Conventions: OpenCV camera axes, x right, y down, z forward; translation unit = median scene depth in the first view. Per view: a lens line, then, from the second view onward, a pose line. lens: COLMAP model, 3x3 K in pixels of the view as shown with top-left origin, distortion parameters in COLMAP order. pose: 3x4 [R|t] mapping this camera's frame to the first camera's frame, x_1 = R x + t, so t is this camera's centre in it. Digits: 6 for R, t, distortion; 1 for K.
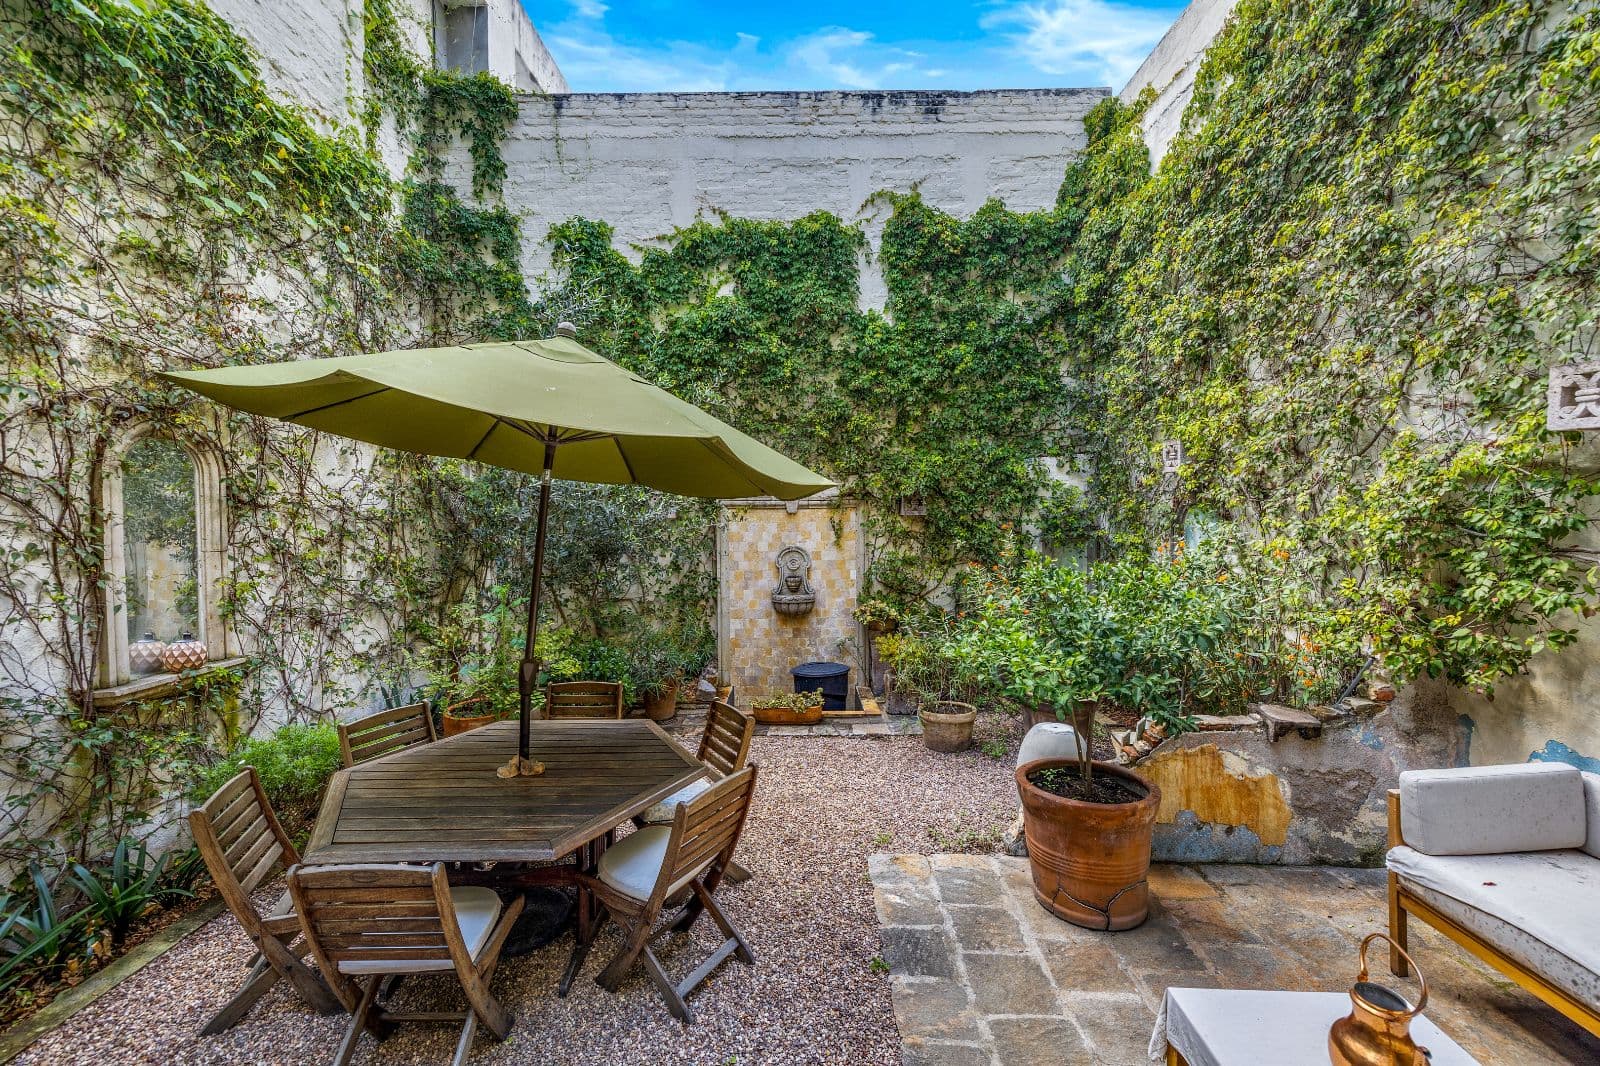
lens RADIAL K [[669.4, 0, 801.7], [0, 669.4, 523.1], [0, 0, 1]] dist [0.001242, 0.000146]
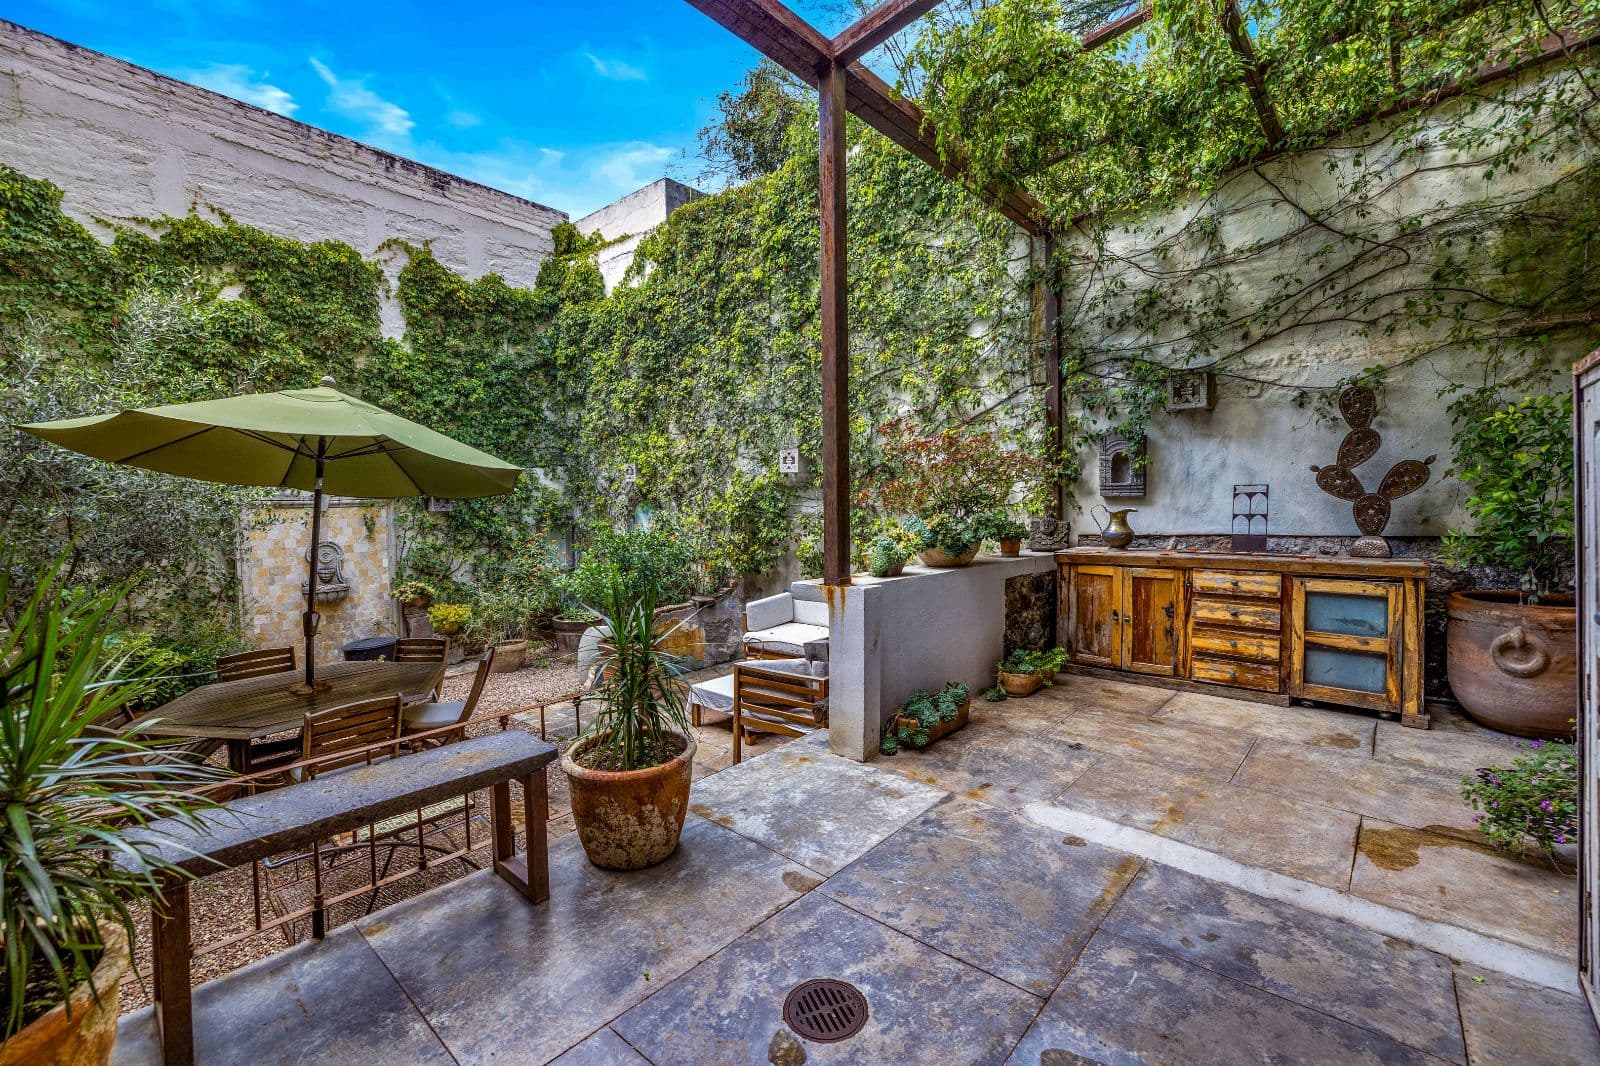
lens RADIAL K [[686.3, 0, 806.7], [0, 686.3, 525.1], [0, 0, 1]] dist [0.002249, 0.000208]
pose [[0.631641, -0.032799, 0.774567, -0.391744], [0.030031, 0.999390, 0.017830, 0.011436], [-0.774679, 0.011999, 0.632241, -0.336038]]
